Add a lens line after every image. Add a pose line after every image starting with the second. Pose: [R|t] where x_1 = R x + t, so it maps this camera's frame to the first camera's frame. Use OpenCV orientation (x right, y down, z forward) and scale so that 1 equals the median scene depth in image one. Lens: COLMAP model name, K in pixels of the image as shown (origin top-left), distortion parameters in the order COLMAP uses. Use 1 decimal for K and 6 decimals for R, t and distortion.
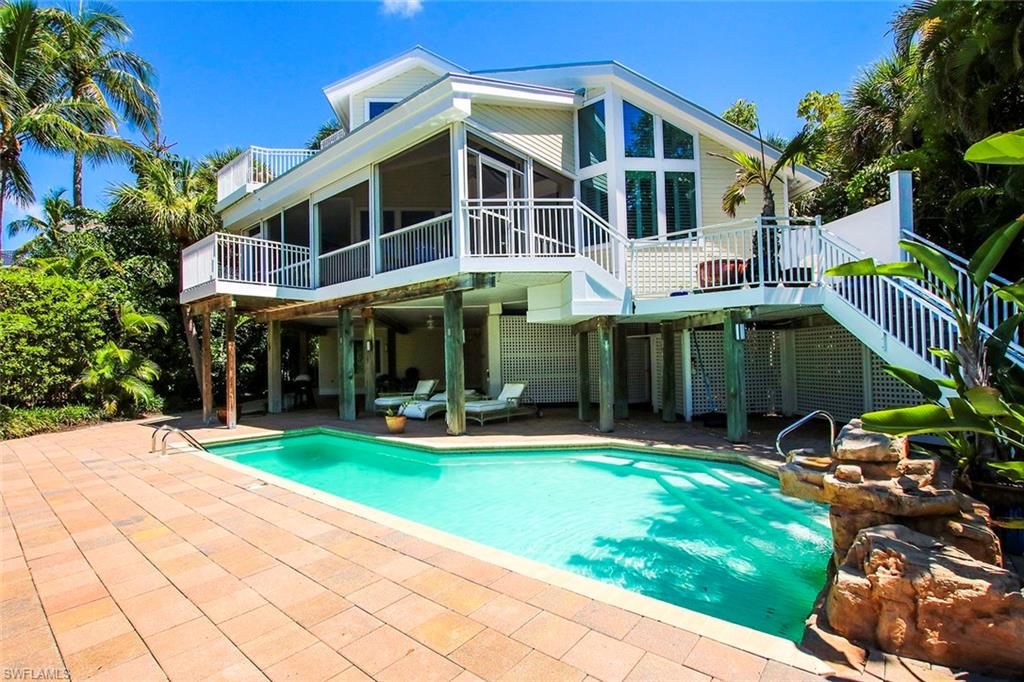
lens RADIAL K [[463.7, 0, 511.0], [0, 463.7, 352.5], [0, 0, 1]] dist [-0.025031, 0.000576]
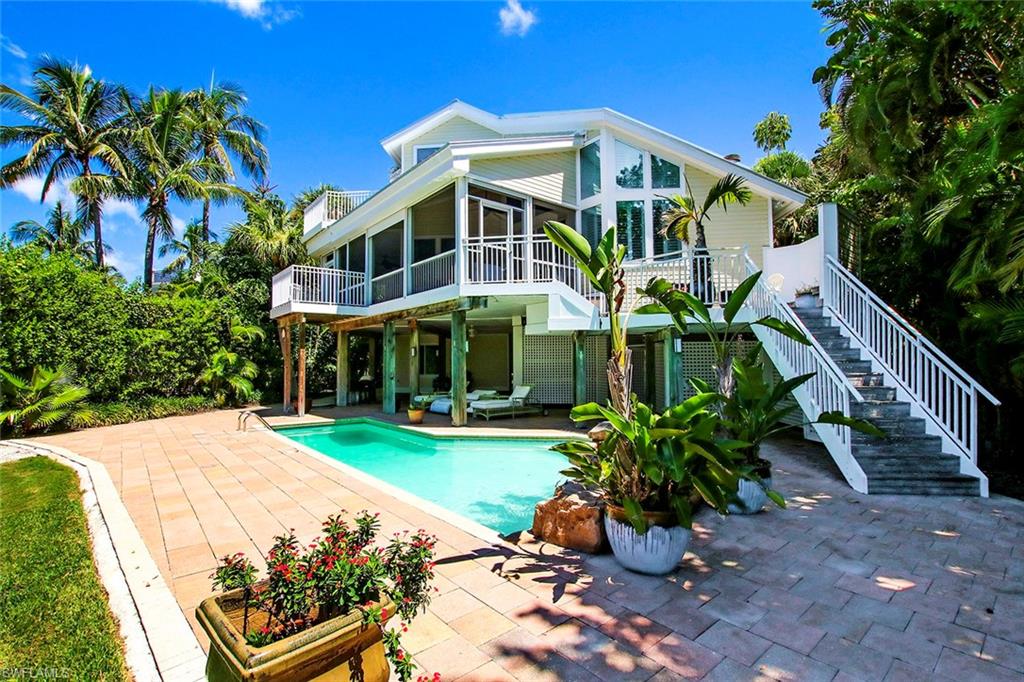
lens RADIAL K [[461.4, 0, 512.0], [0, 461.4, 341.0], [0, 0, 1]] dist [-0.029063, -0.000718]
pose [[0.983875, 0.002125, -0.178845, 0.190661], [-0.007558, 0.999530, -0.029706, -0.011614], [0.178698, 0.030579, 0.983429, -0.151330]]
